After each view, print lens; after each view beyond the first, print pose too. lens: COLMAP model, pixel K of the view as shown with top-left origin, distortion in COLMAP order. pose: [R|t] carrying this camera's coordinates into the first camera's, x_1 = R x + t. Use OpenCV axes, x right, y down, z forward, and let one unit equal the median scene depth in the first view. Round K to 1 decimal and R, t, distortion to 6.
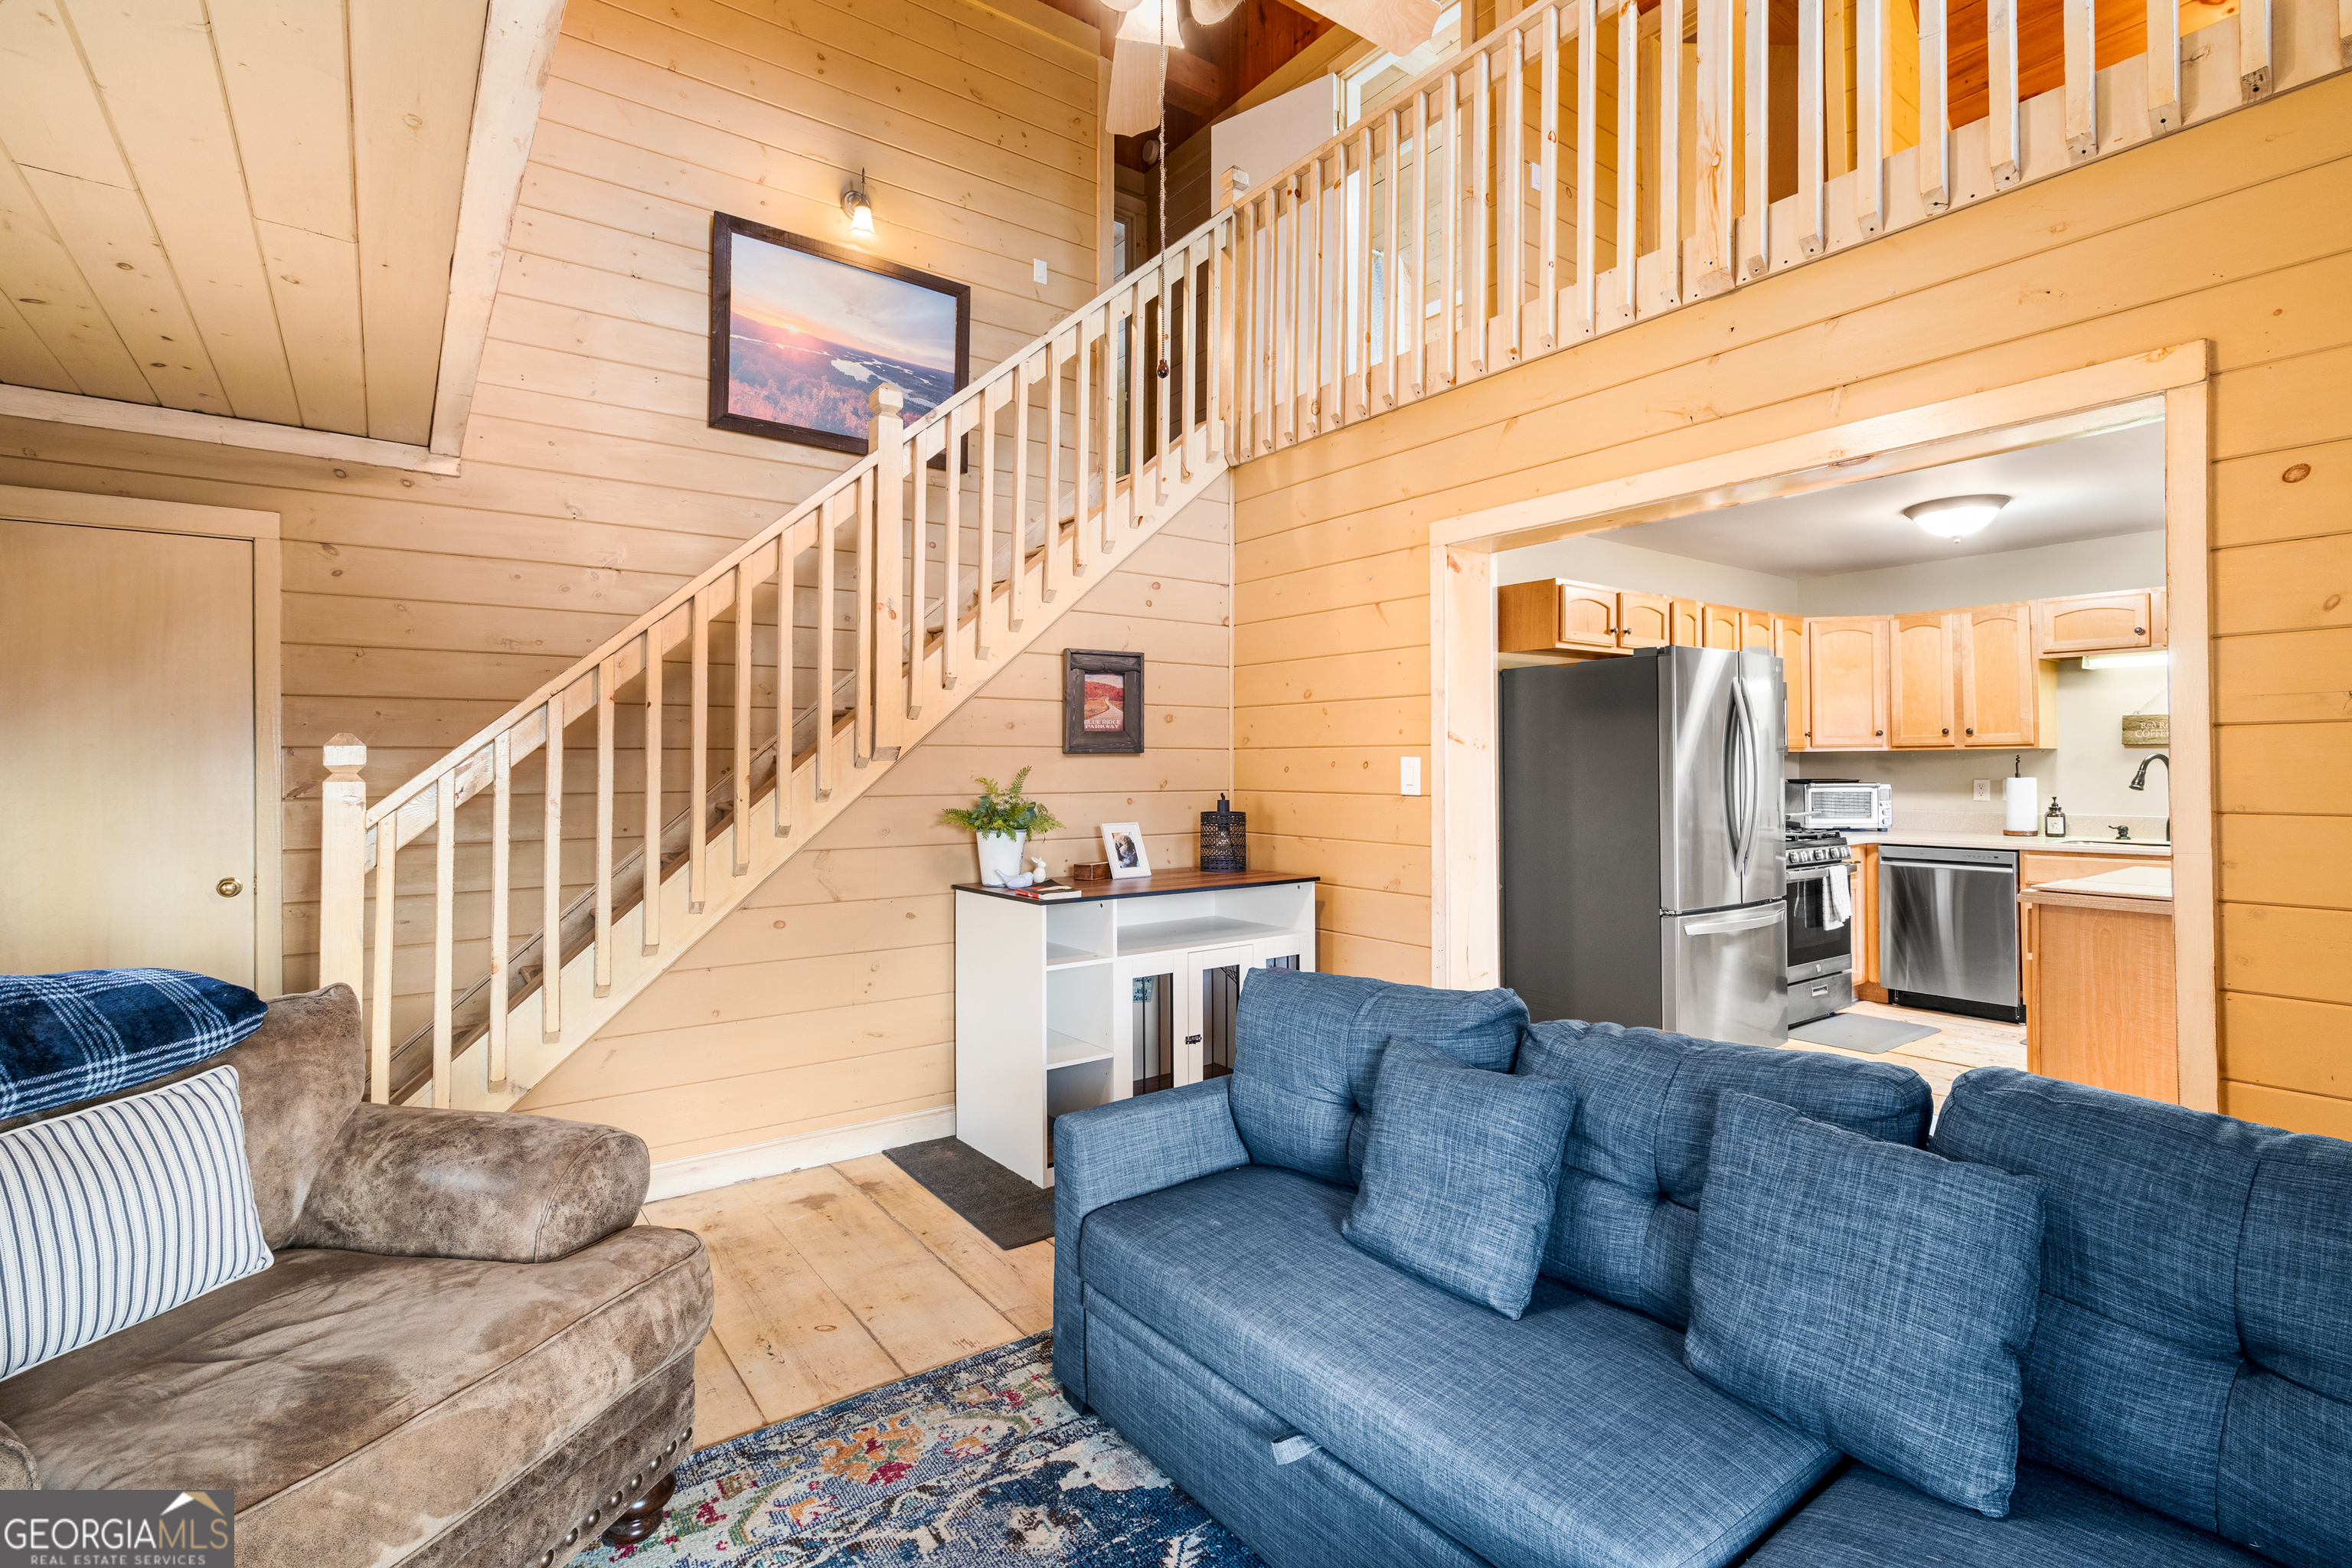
lens RADIAL K [[1079.7, 0, 1172.6], [0, 1079.7, 751.4], [0, 0, 1]] dist [-0.002299, -0.000036]
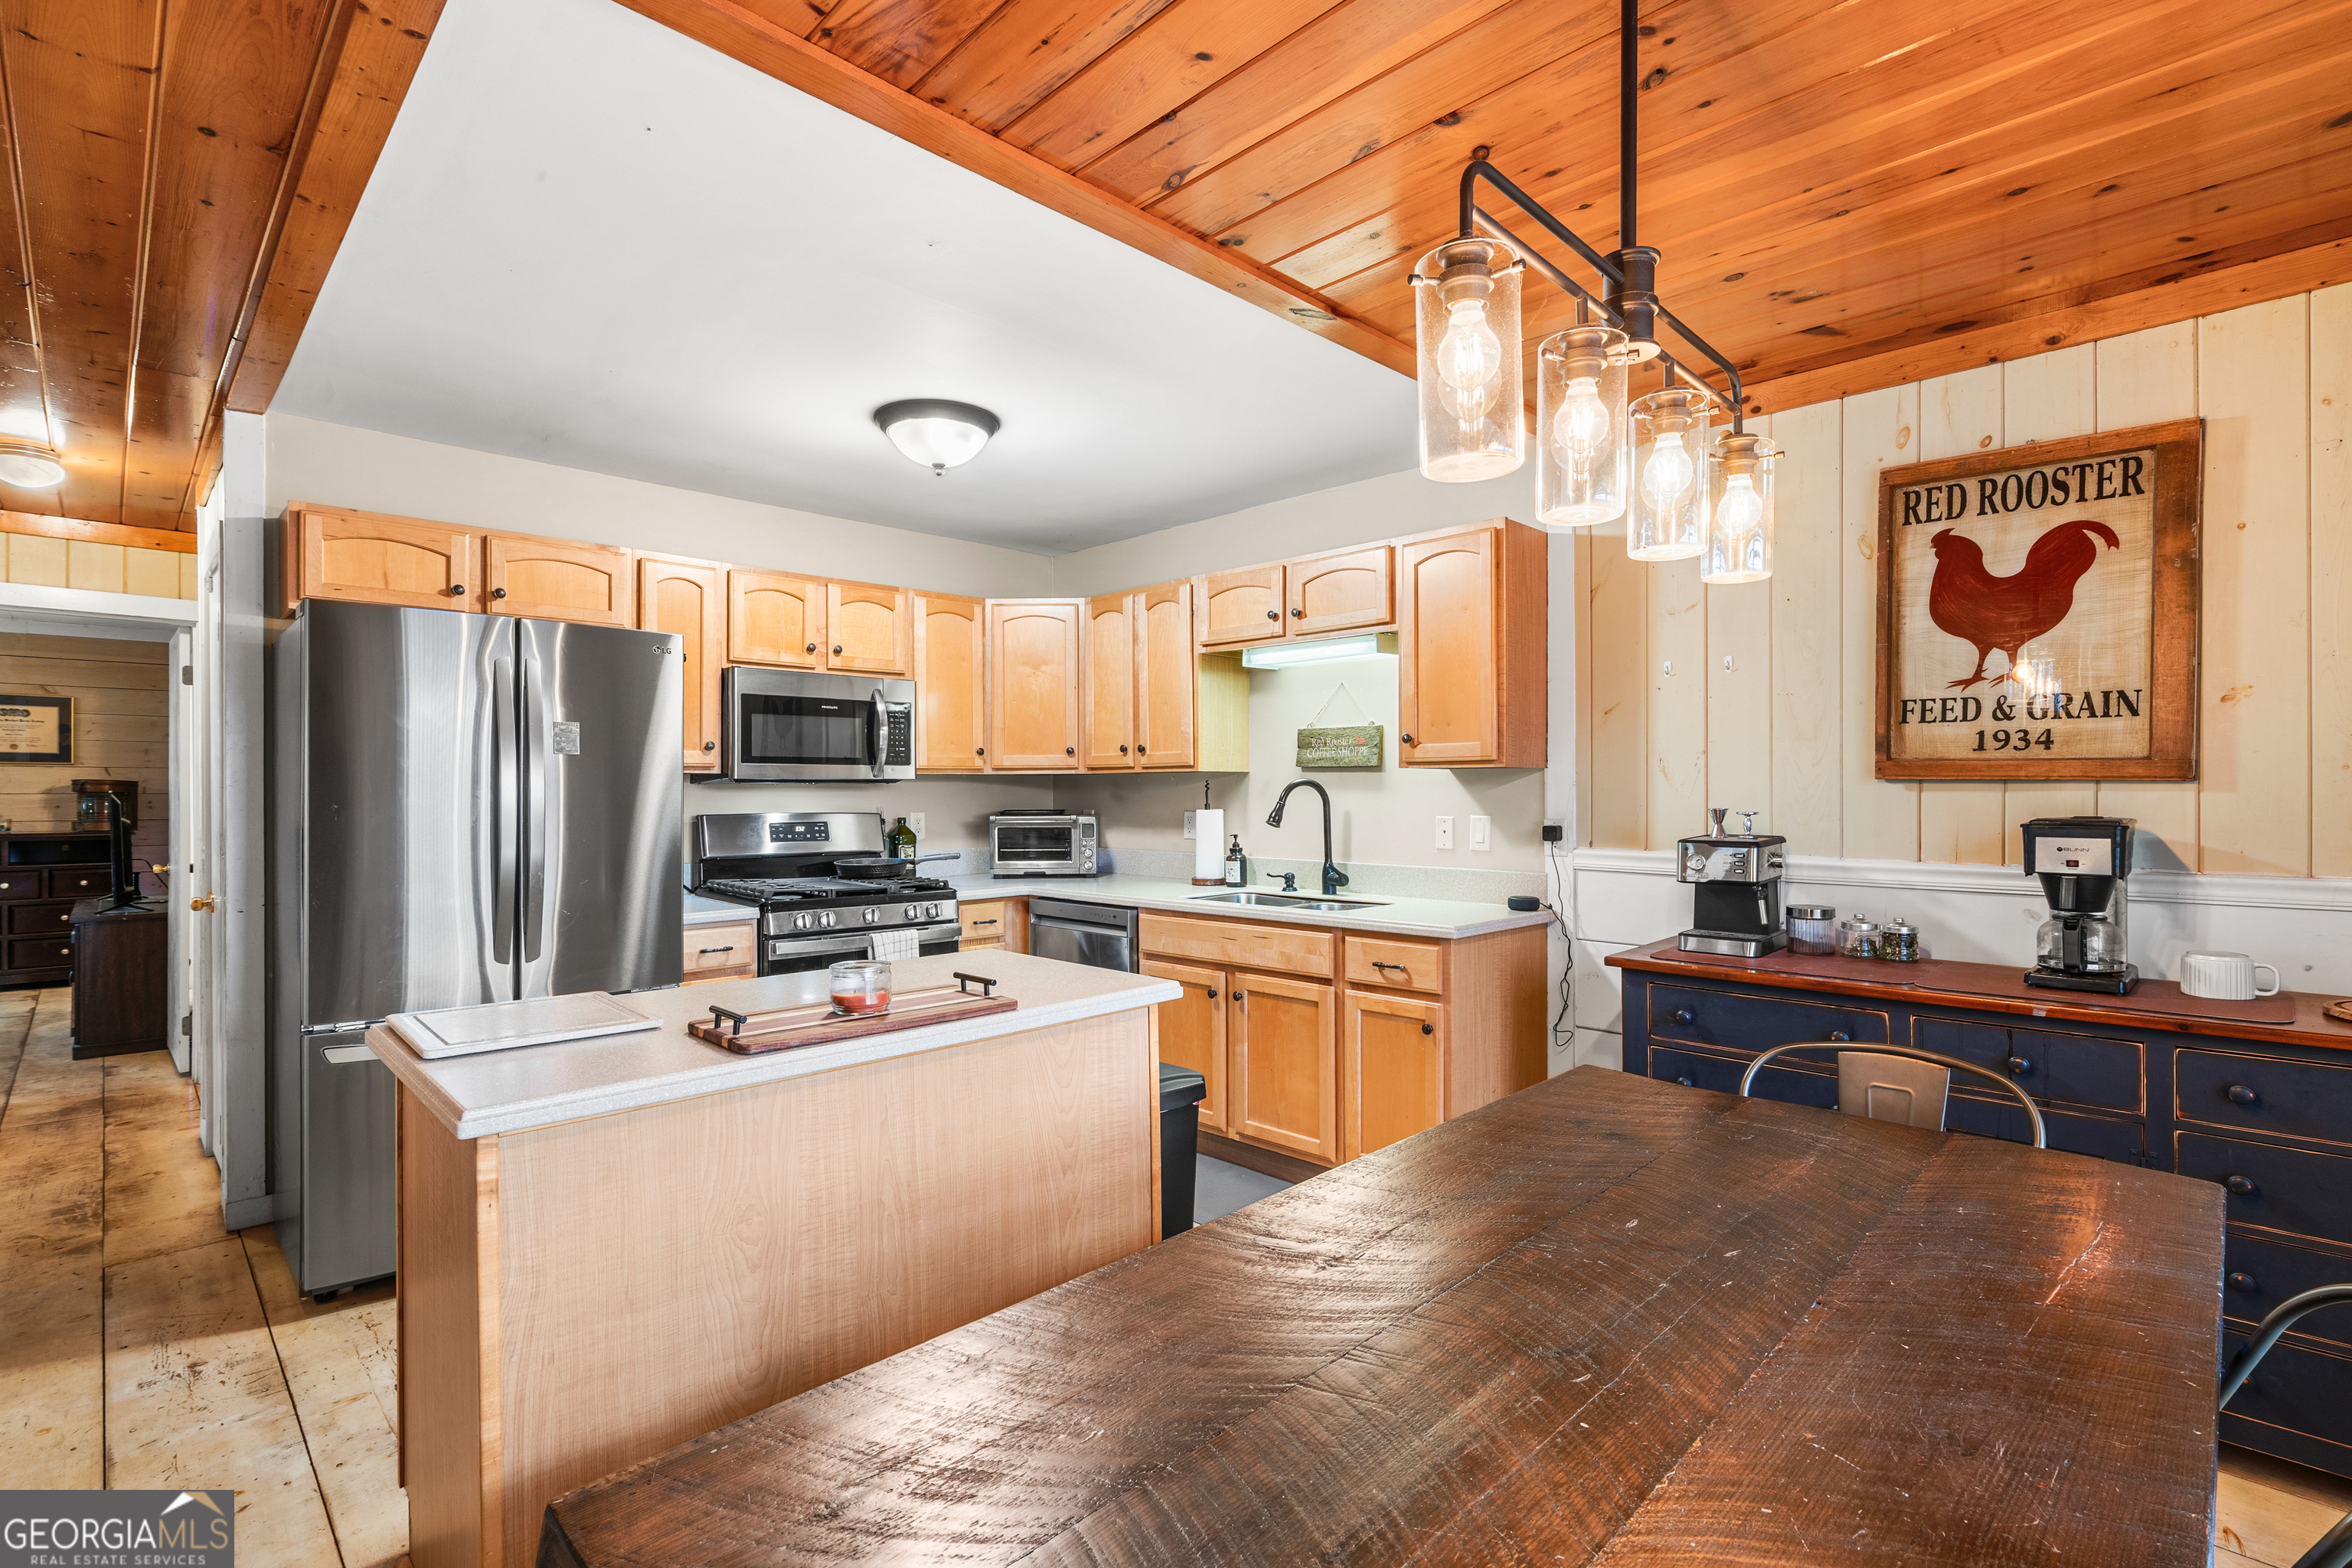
lens RADIAL K [[1082.4, 0, 1166.6], [0, 1082.4, 786.0], [0, 0, 1]] dist [-0.004157, 0.000140]
pose [[0.990162, 0.005403, 0.139821, 0.845562], [-0.007020, 0.999914, 0.011077, -0.001071], [-0.139749, -0.011950, 0.990115, 0.307269]]
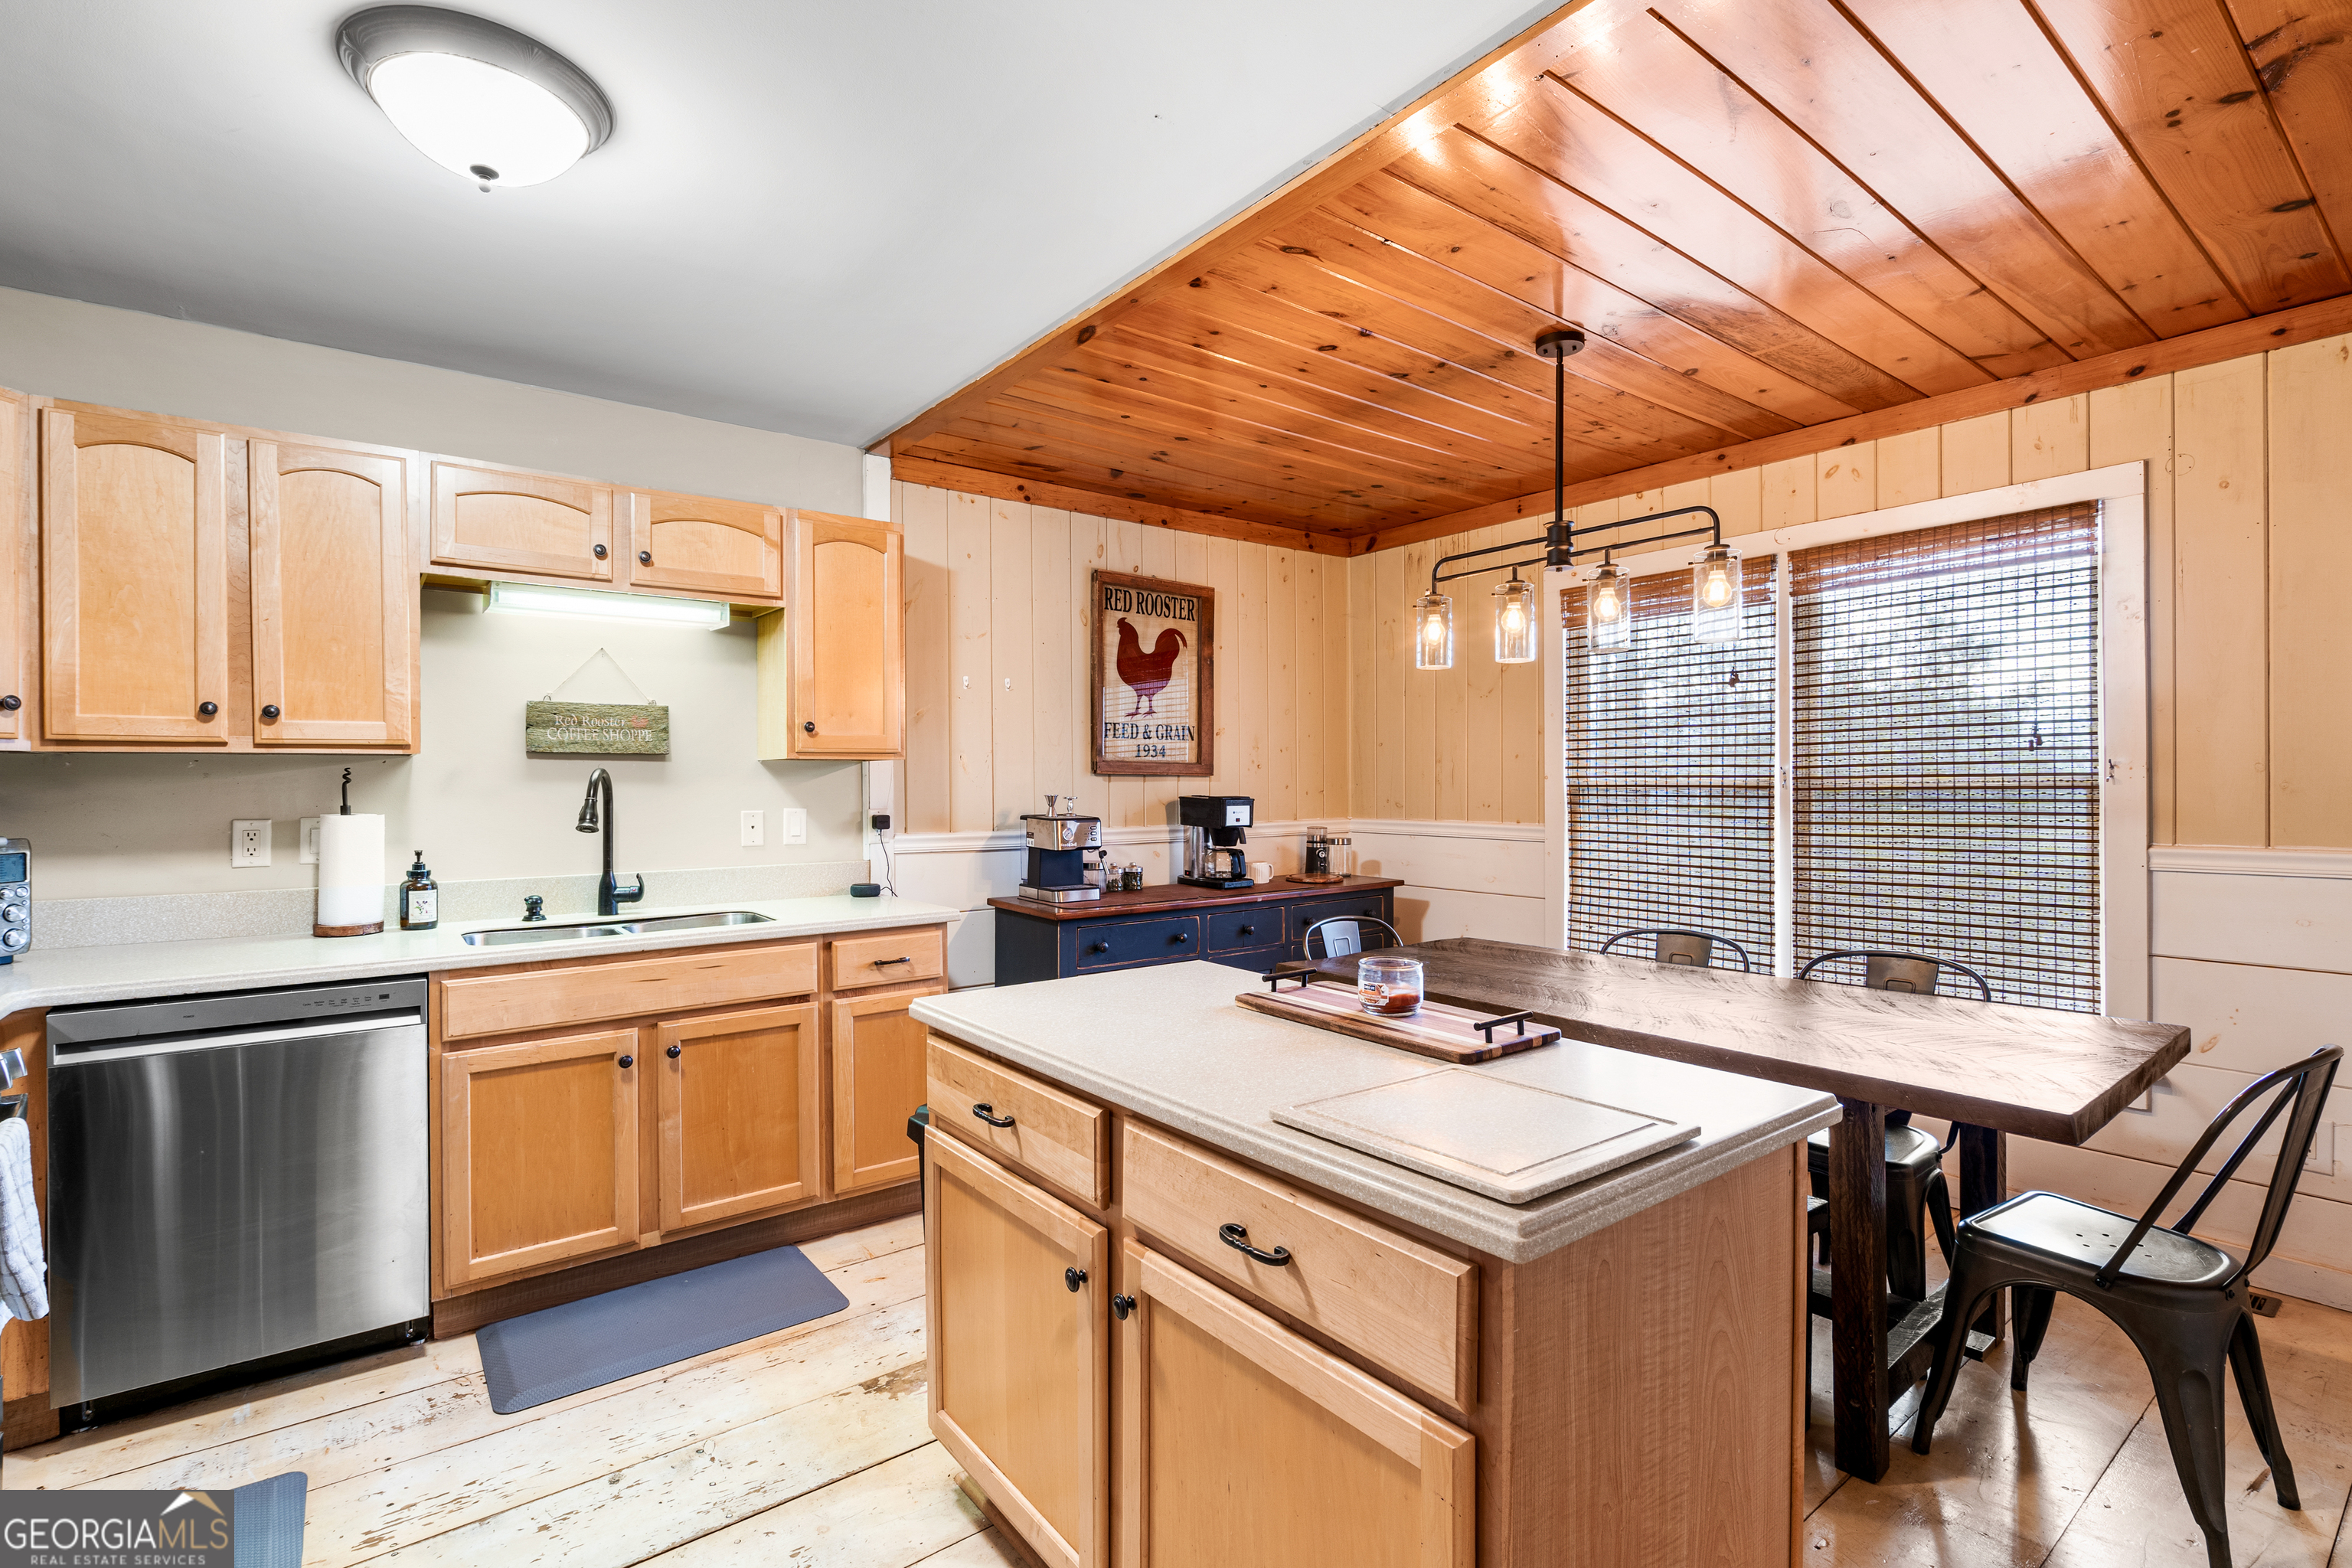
lens RADIAL K [[1082.4, 0, 1166.6], [0, 1082.4, 786.0], [0, 0, 1]] dist [-0.004157, 0.000140]
pose [[-0.018742, -0.000051, 0.999824, 0.381833], [-0.011373, 0.999935, -0.000162, 0.009509], [-0.999760, -0.011374, -0.018742, 0.837538]]
